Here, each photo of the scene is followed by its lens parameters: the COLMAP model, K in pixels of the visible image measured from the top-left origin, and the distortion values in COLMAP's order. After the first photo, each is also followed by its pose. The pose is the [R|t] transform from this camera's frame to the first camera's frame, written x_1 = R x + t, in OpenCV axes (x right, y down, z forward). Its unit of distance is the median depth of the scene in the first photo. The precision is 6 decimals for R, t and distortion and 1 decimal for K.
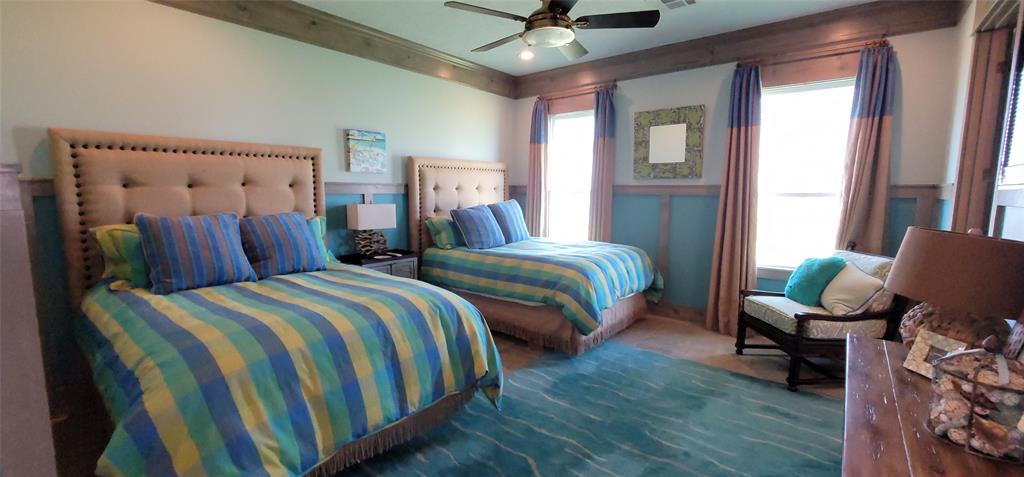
lens RADIAL K [[420.3, 0, 512.5], [0, 420.3, 238.6], [0, 0, 1]] dist [-0.004826, -0.000462]
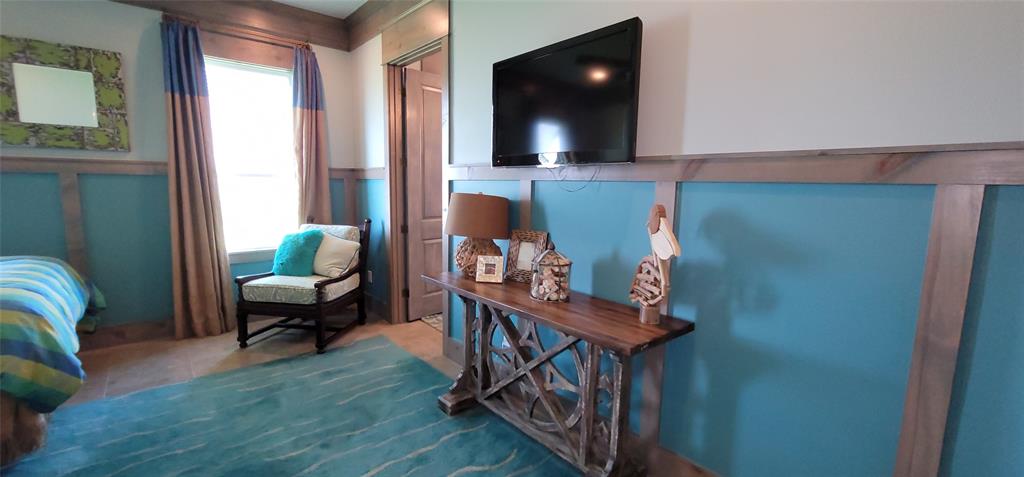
lens RADIAL K [[420.3, 0, 512.6], [0, 420.3, 240.1], [0, 0, 1]] dist [-0.004826, -0.000462]
pose [[0.174283, -0.131956, 0.975814, -0.233167], [0.099124, 0.988298, 0.115940, -0.006334], [-0.979694, 0.076520, 0.185324, 0.237047]]
